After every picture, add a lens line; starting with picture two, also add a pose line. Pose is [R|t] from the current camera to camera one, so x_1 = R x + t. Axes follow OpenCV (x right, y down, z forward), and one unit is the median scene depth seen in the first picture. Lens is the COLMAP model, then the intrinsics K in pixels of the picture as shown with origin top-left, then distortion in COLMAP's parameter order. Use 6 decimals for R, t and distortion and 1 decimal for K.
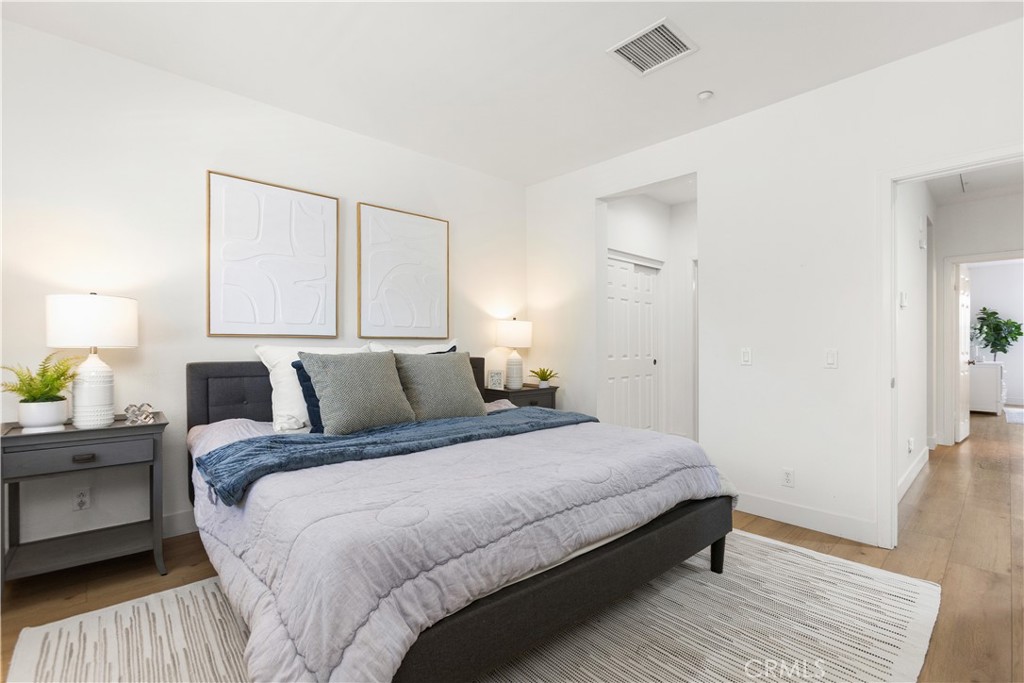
lens RADIAL K [[464.5, 0, 512.0], [0, 464.5, 341.5], [0, 0, 1]] dist [-0.022510, 0.007031]
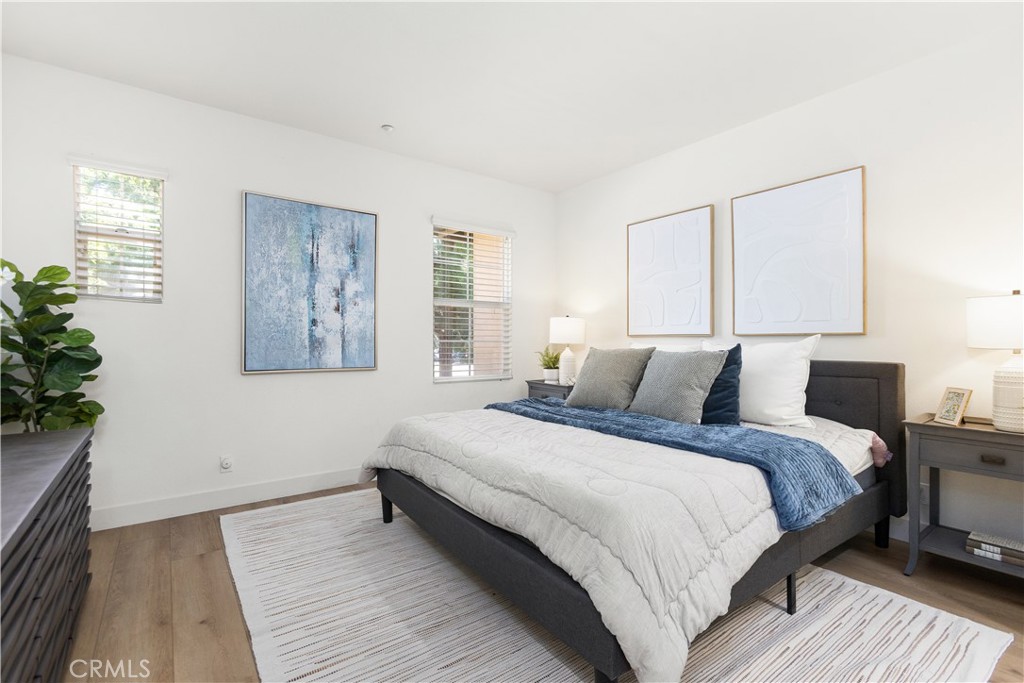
lens RADIAL K [[464.5, 0, 512.0], [0, 464.5, 341.5], [0, 0, 1]] dist [-0.022510, 0.007031]
pose [[-0.110709, -0.003922, -0.993845, 0.868457], [0.001292, 0.999991, -0.004090, 0.009352], [0.993852, -0.001736, -0.110703, 0.795328]]
